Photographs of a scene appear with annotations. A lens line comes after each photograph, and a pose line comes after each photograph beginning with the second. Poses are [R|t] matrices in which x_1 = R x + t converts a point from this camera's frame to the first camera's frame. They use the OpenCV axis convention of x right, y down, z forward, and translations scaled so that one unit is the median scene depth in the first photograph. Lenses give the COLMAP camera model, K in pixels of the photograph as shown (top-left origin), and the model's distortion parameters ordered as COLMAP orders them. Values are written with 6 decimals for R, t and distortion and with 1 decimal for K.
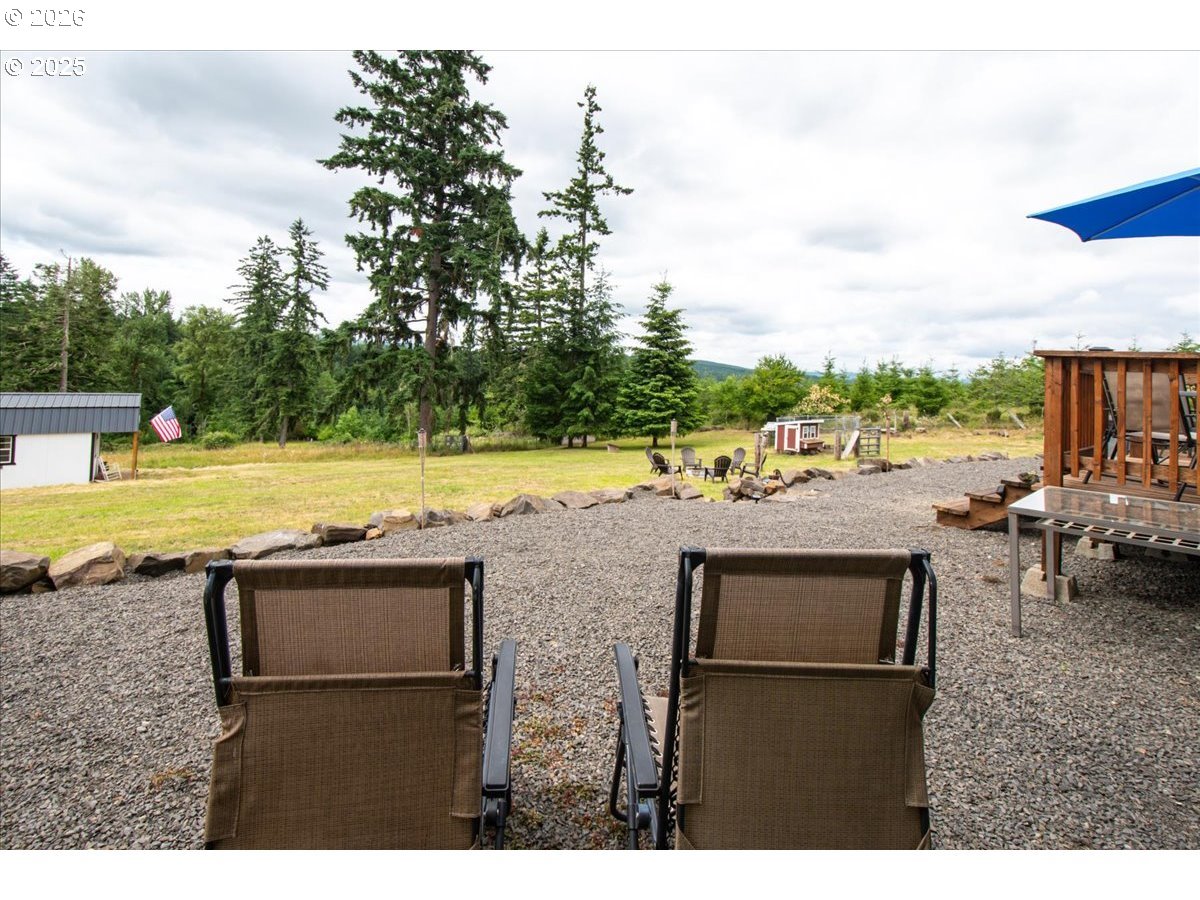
lens RADIAL K [[540.9, 0, 614.0], [0, 540.9, 370.2], [0, 0, 1]] dist [-0.001376, 0.000330]
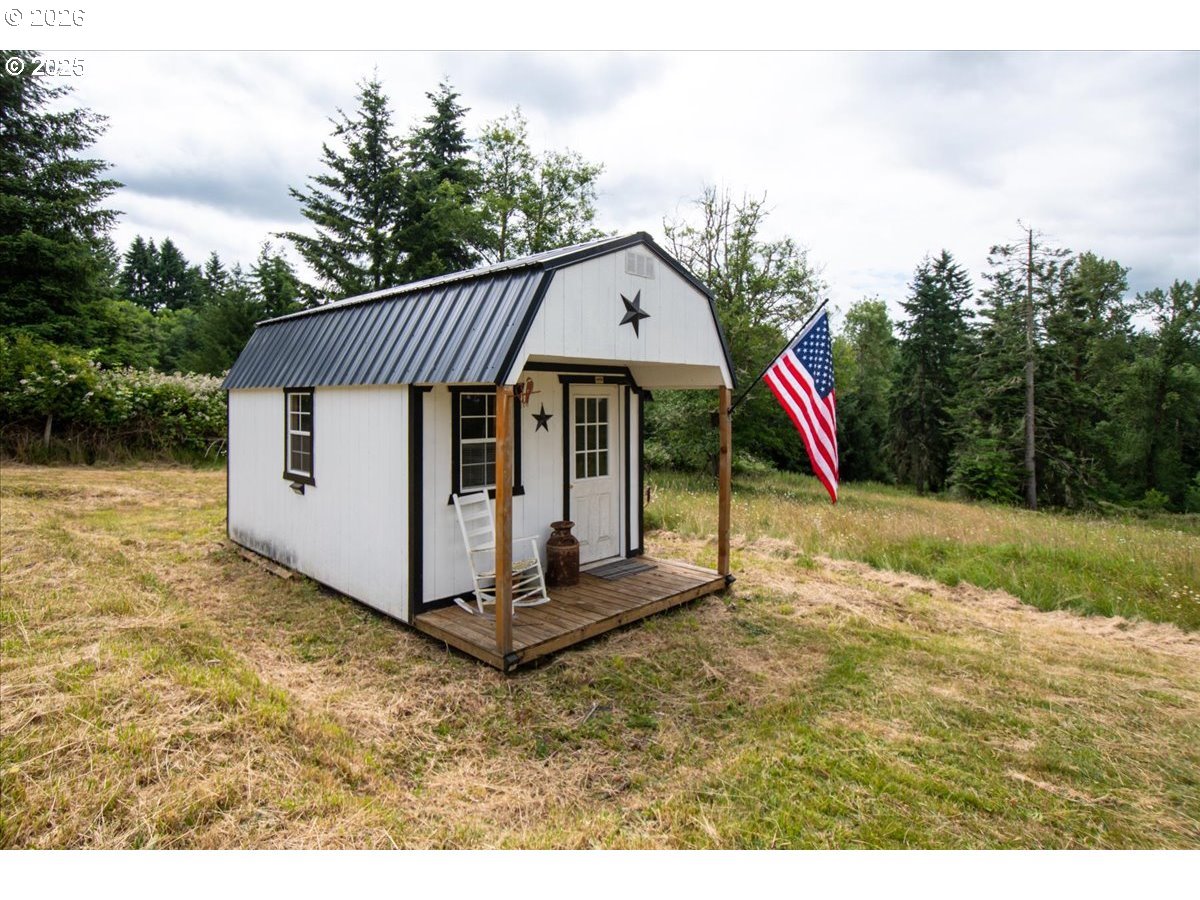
lens RADIAL K [[664.8, 0, 544.6], [0, 664.8, 395.1], [0, 0, 1]] dist [-0.000752, -0.000020]
pose [[0.070957, -0.043342, -0.996537, -0.344074], [0.007179, 0.999052, -0.042940, 0.066933], [0.997454, -0.004107, 0.071201, 0.527547]]
